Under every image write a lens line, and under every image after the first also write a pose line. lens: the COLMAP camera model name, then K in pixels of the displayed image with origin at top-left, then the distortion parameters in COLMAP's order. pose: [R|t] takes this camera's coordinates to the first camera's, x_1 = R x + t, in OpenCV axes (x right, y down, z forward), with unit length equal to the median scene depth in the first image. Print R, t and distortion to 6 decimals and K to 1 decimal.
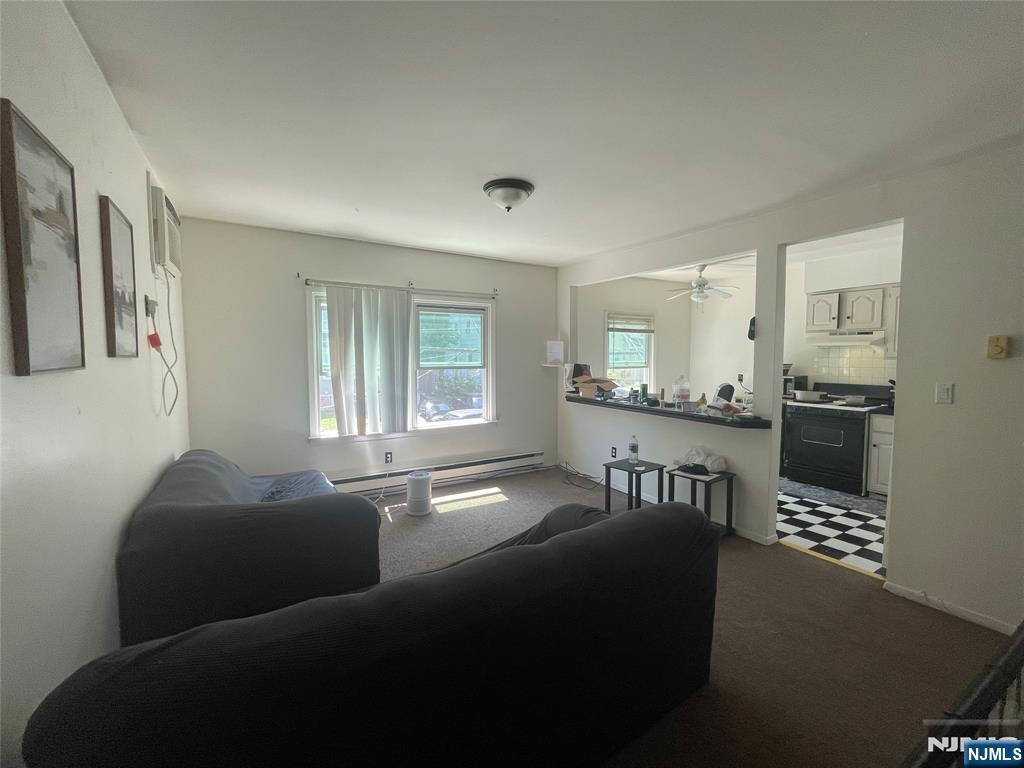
lens RADIAL K [[443.8, 0, 512.0], [0, 443.8, 384.0], [0, 0, 1]] dist [-0.001880, -0.000109]
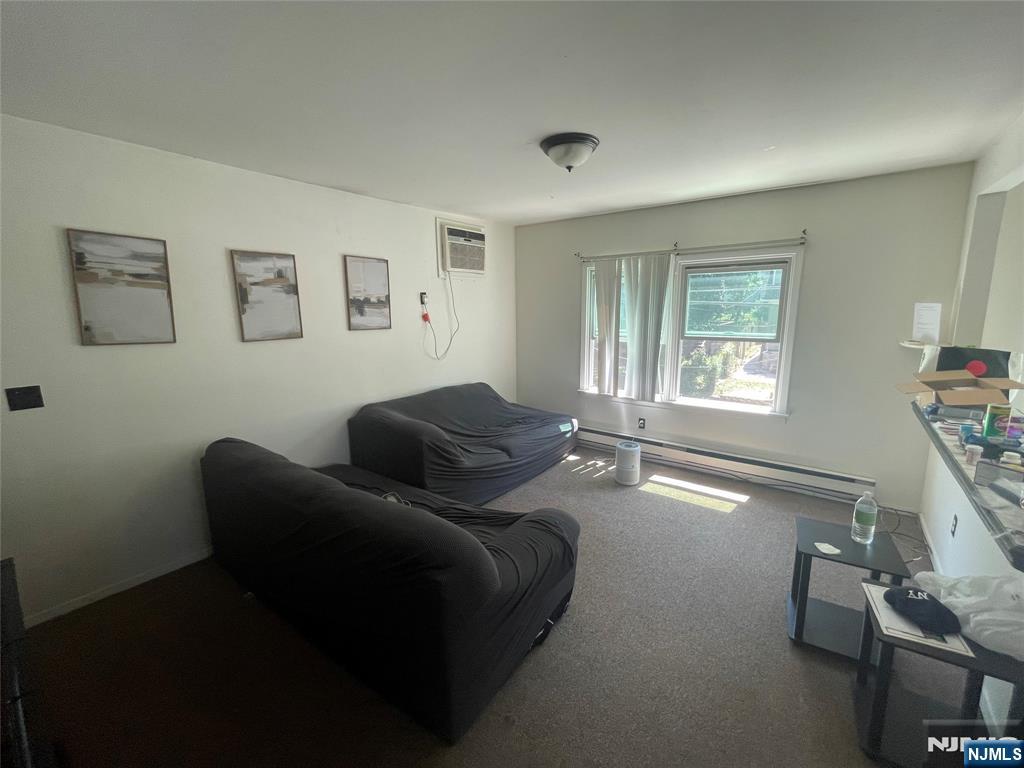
lens RADIAL K [[418.6, 0, 512.0], [0, 418.6, 384.0], [0, 0, 1]] dist [-0.000736, -0.000074]
pose [[0.365316, 0.165749, -0.916008, 0.509447], [-0.050868, 0.986105, 0.158146, -0.065582], [0.929493, -0.011178, 0.368671, 0.382715]]
